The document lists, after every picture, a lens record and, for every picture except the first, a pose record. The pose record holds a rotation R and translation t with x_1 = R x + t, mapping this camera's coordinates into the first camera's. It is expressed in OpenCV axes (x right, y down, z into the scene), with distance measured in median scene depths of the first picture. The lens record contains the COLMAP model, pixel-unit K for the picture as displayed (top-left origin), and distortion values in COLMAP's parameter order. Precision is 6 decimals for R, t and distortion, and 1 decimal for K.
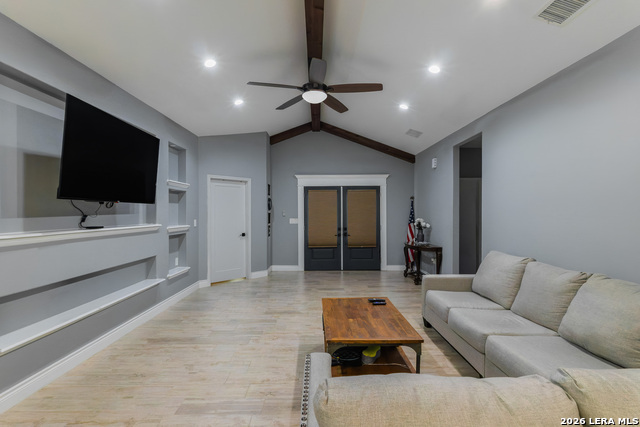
lens RADIAL K [[295.2, 0, 316.3], [0, 295.2, 212.6], [0, 0, 1]] dist [0.002236, 0.002031]
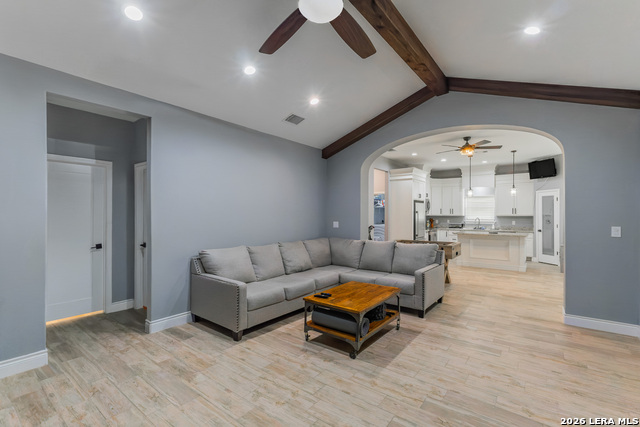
lens RADIAL K [[295.2, 0, 318.3], [0, 295.2, 215.2], [0, 0, 1]] dist [0.002236, 0.002031]
pose [[-0.793245, -0.004628, 0.608885, -0.365121], [-0.004111, 0.999989, 0.002245, -0.002158], [-0.608889, -0.000722, -0.793255, 1.537786]]
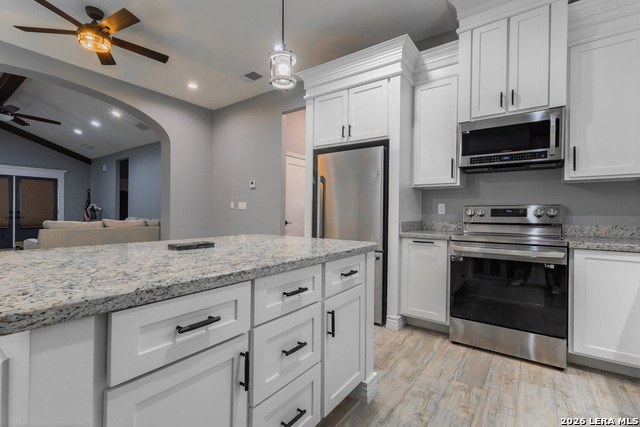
lens RADIAL K [[295.2, 0, 322.6], [0, 295.2, 213.0], [0, 0, 1]] dist [0.002236, 0.002031]
pose [[0.583070, 0.004959, 0.812406, -0.284831], [-0.011350, 0.999934, 0.002042, 0.077039], [-0.812342, -0.010412, 0.583088, -1.240553]]
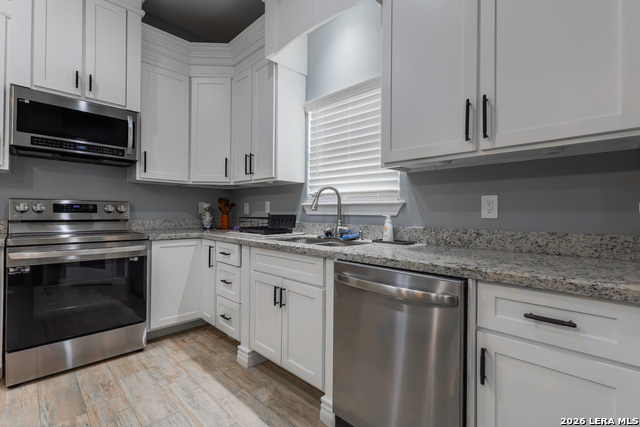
lens RADIAL K [[295.2, 0, 321.0], [0, 295.2, 212.3], [0, 0, 1]] dist [0.002236, 0.002031]
pose [[-0.718612, -0.005353, 0.695391, -0.266752], [-0.014440, 0.999870, -0.007224, 0.078053], [-0.695261, -0.015233, -0.718596, -1.095981]]
